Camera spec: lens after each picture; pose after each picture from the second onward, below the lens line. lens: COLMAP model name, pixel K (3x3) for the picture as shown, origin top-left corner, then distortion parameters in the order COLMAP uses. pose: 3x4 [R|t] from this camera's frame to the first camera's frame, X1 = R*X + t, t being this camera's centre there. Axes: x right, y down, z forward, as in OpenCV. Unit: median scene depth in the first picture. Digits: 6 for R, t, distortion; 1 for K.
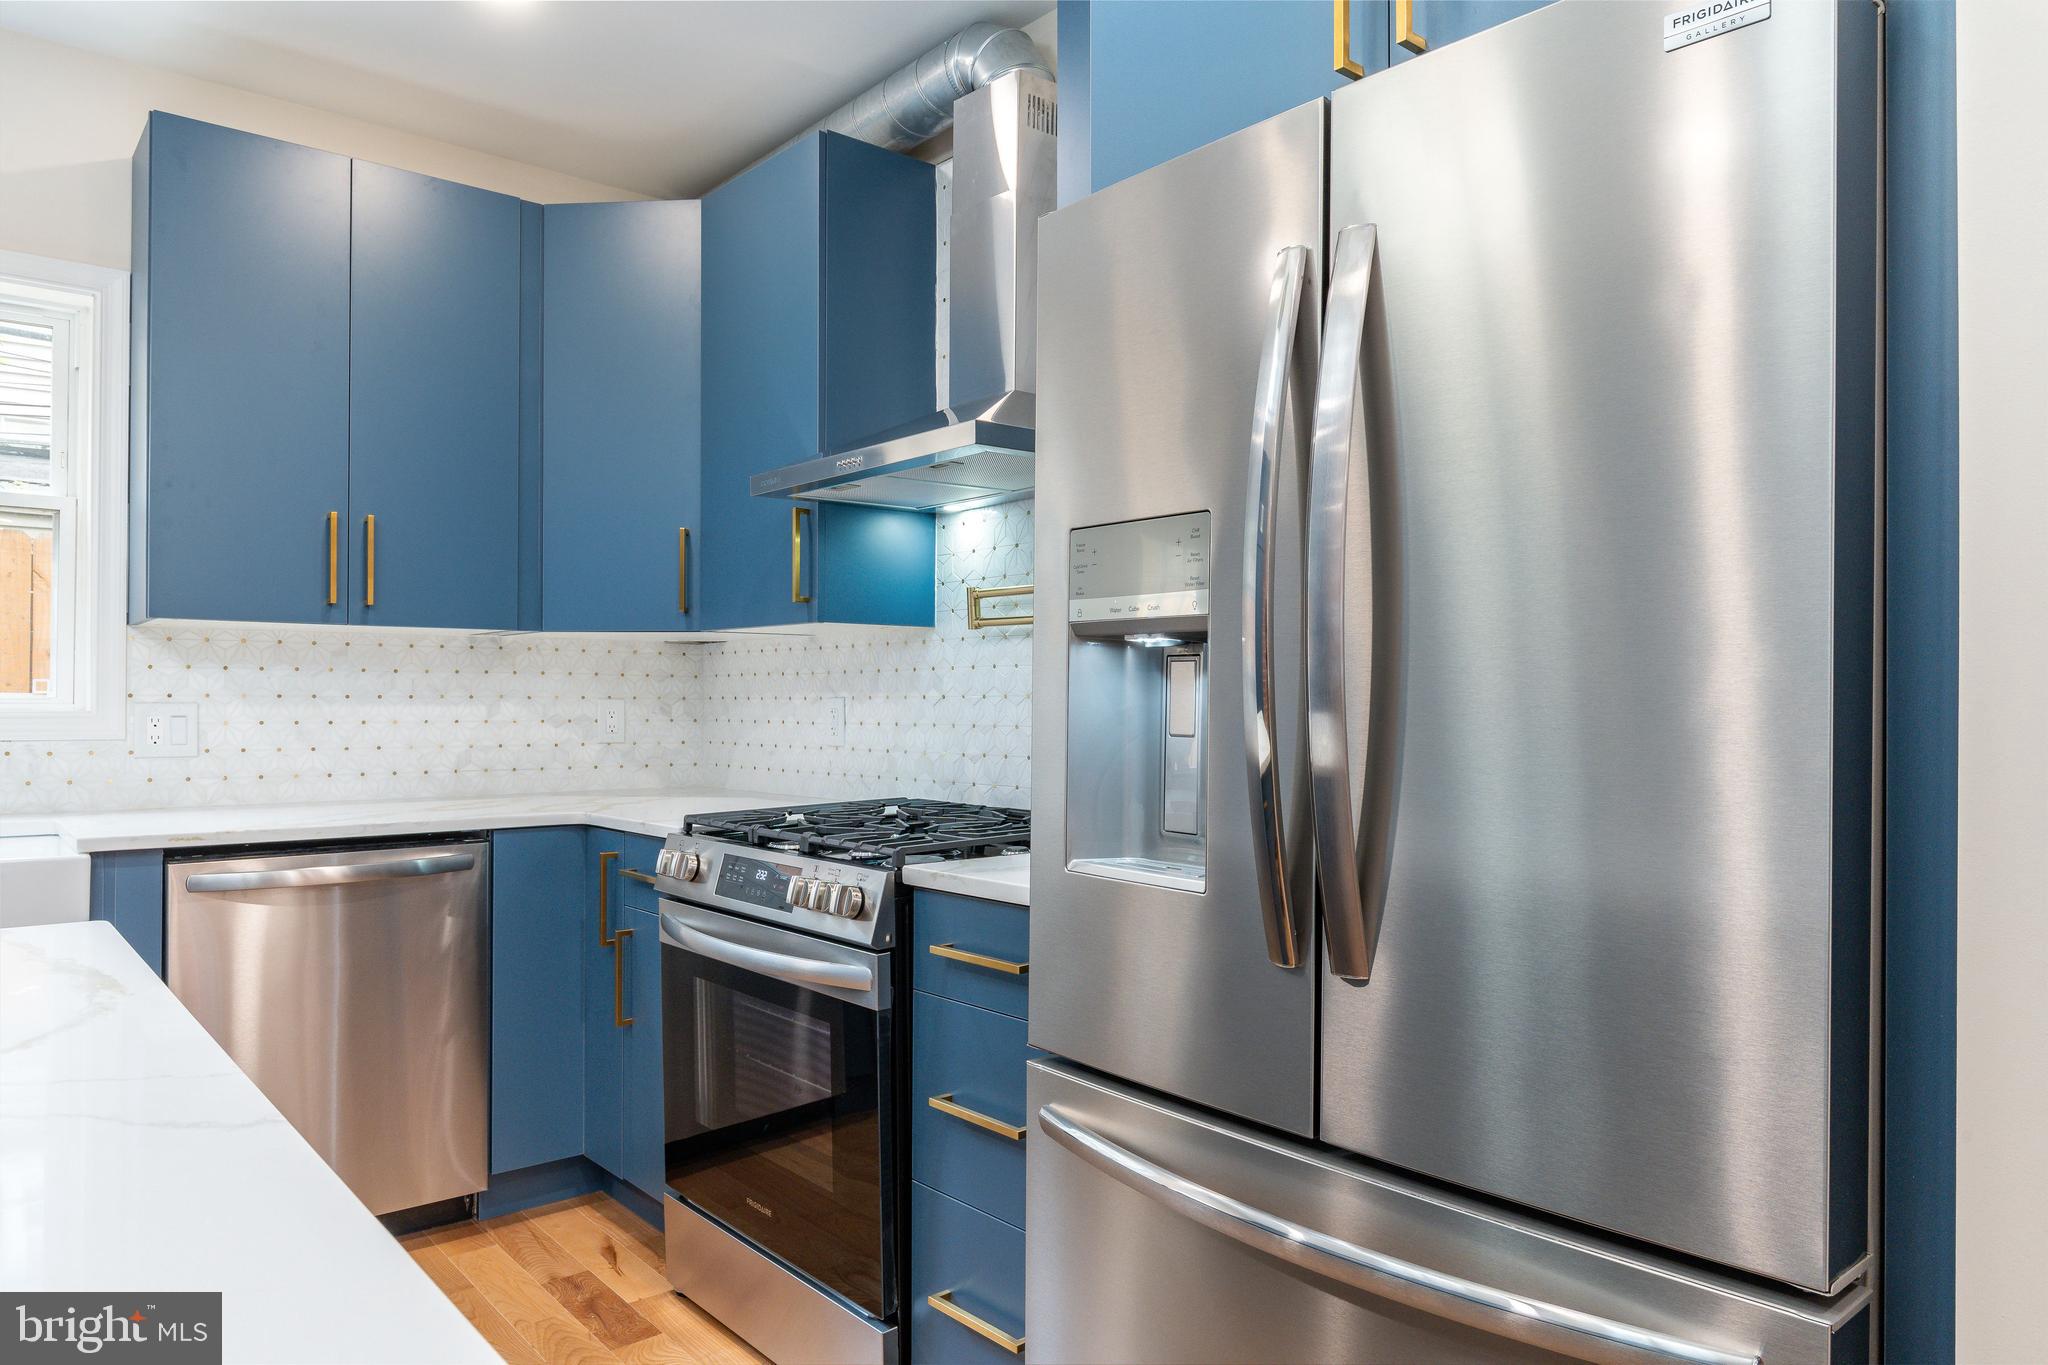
lens RADIAL K [[1310.6, 0, 1040.3], [0, 1310.6, 691.9], [0, 0, 1]] dist [-0.020543, 0.000401]
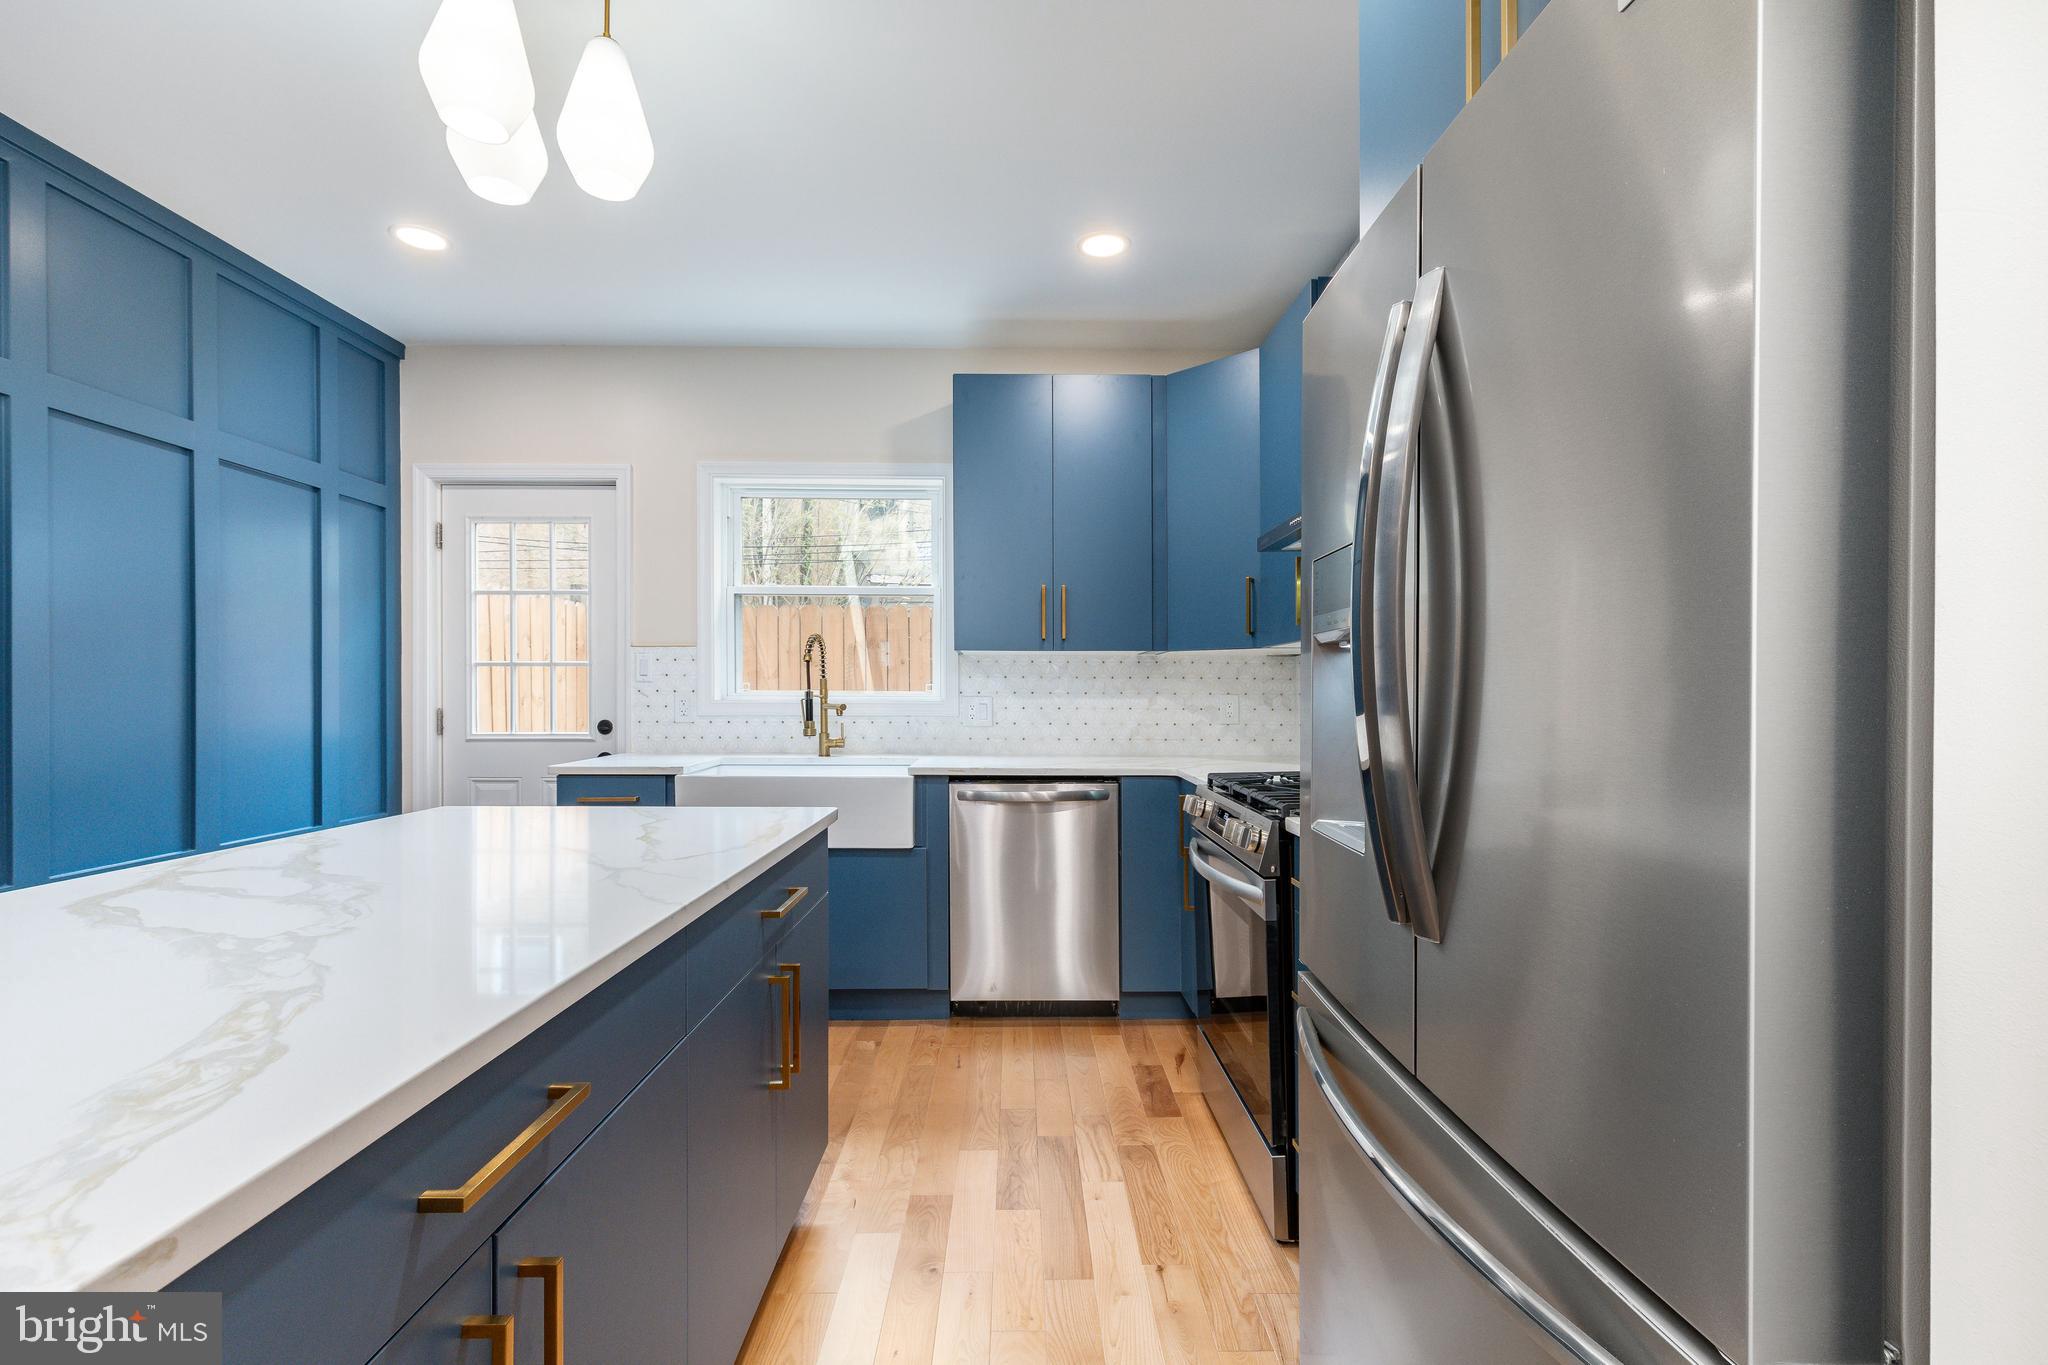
lens RADIAL K [[902.4, 0, 1014.6], [0, 902.4, 697.0], [0, 0, 1]] dist [-0.000838, 0.000753]
pose [[0.758432, 0.002797, -0.651746, 0.199983], [0.001851, 0.999978, 0.006445, 0.000989], [0.651749, -0.006095, 0.758410, 0.072776]]
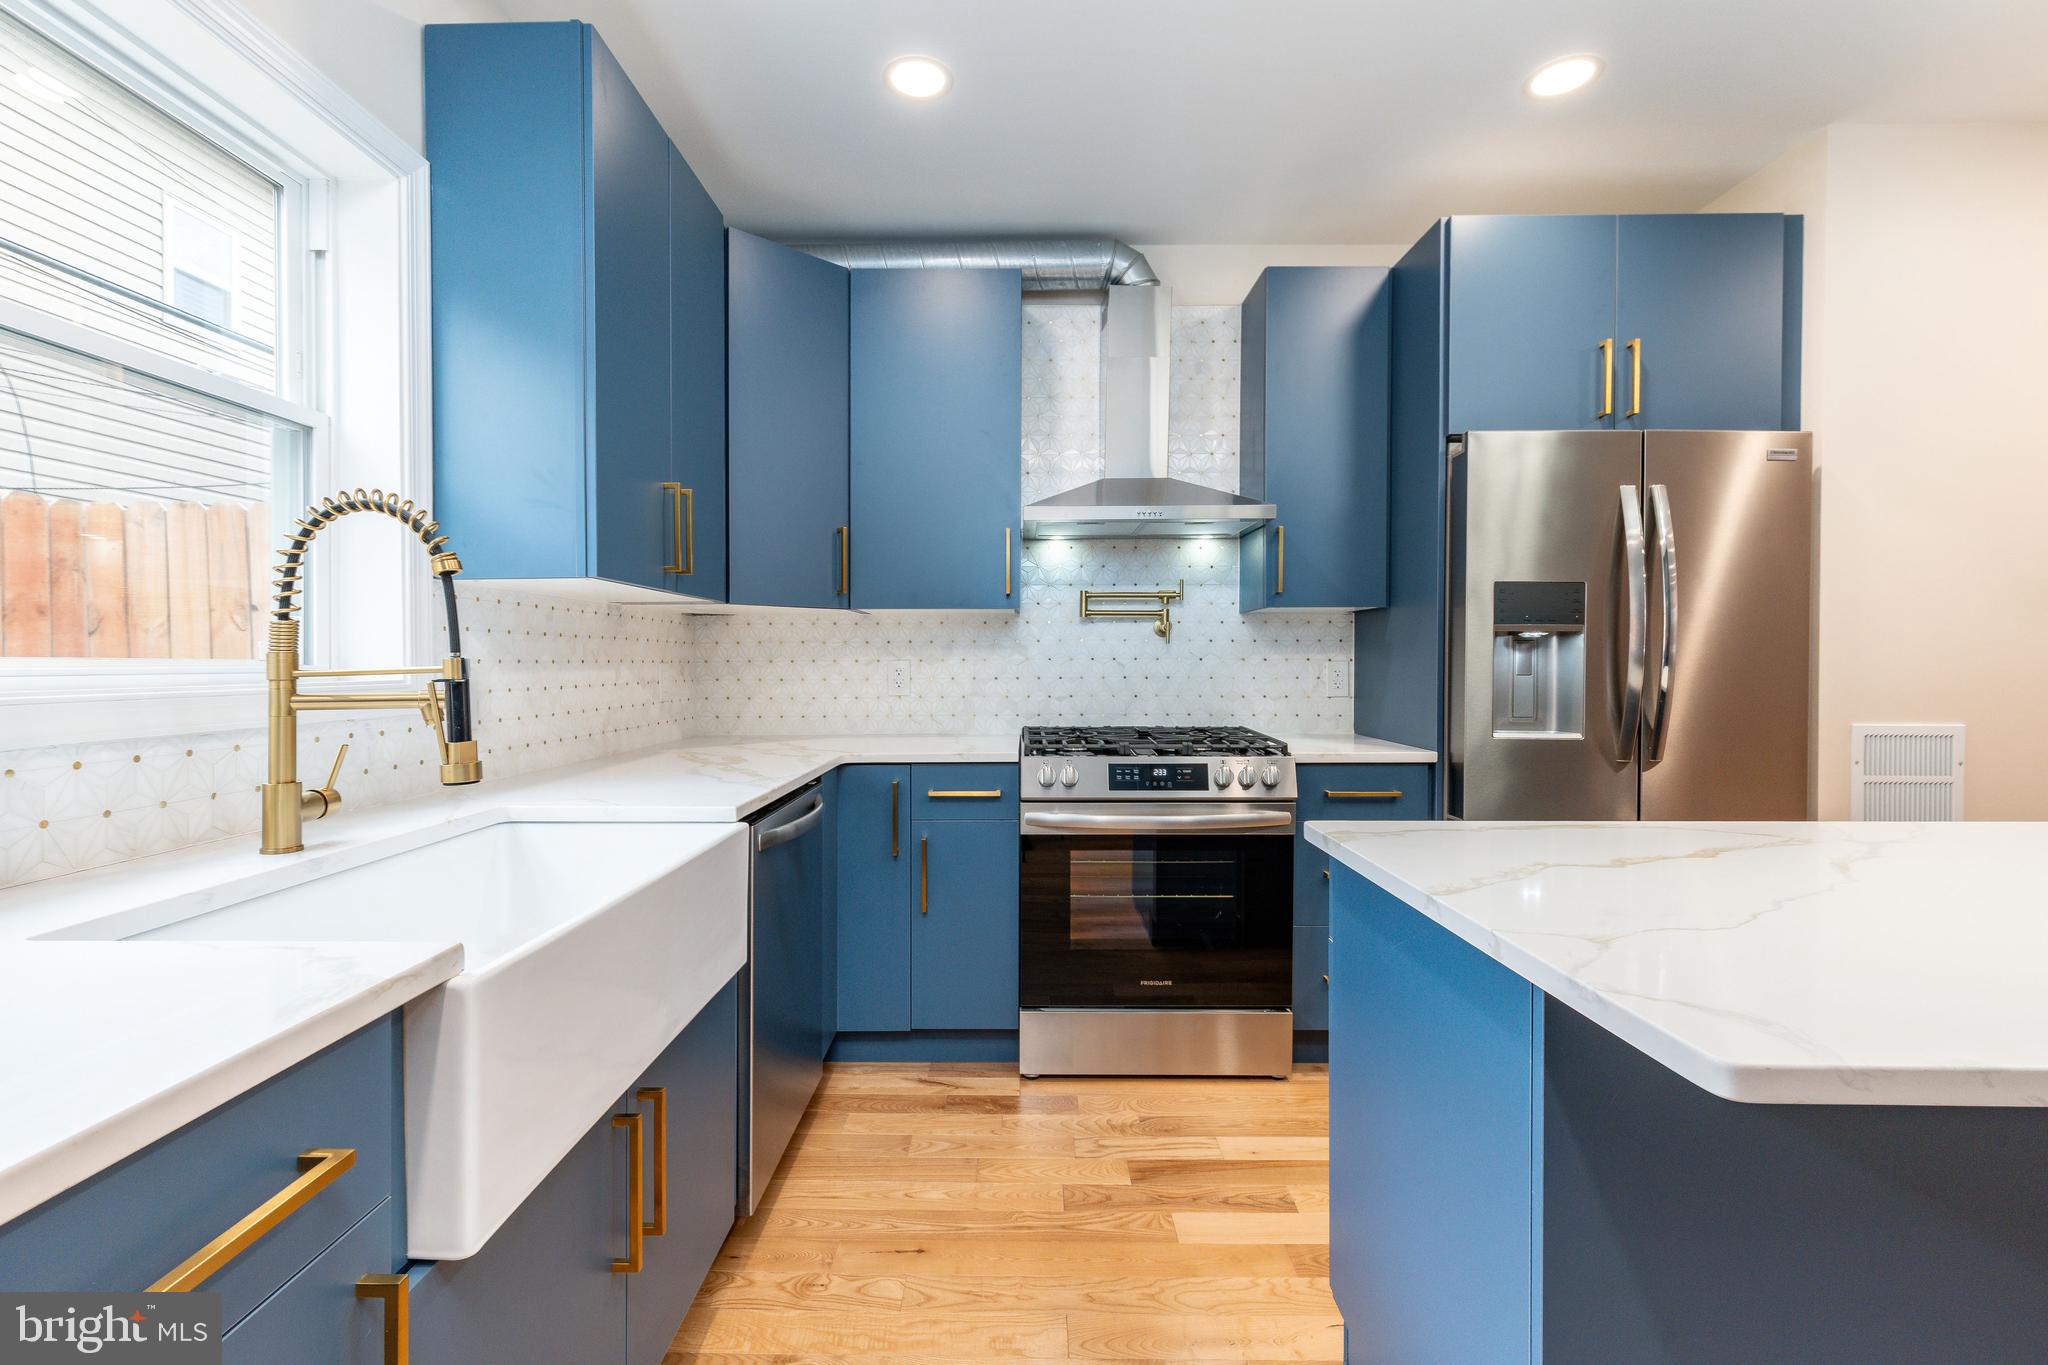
lens RADIAL K [[902.4, 0, 1024.0], [0, 902.4, 674.3], [0, 0, 1]] dist [-0.000838, 0.000753]
pose [[0.670655, -0.016048, 0.741596, -0.897744], [-0.000383, 0.999758, 0.021981, -0.002290], [-0.741770, -0.015026, 0.670487, 0.310697]]
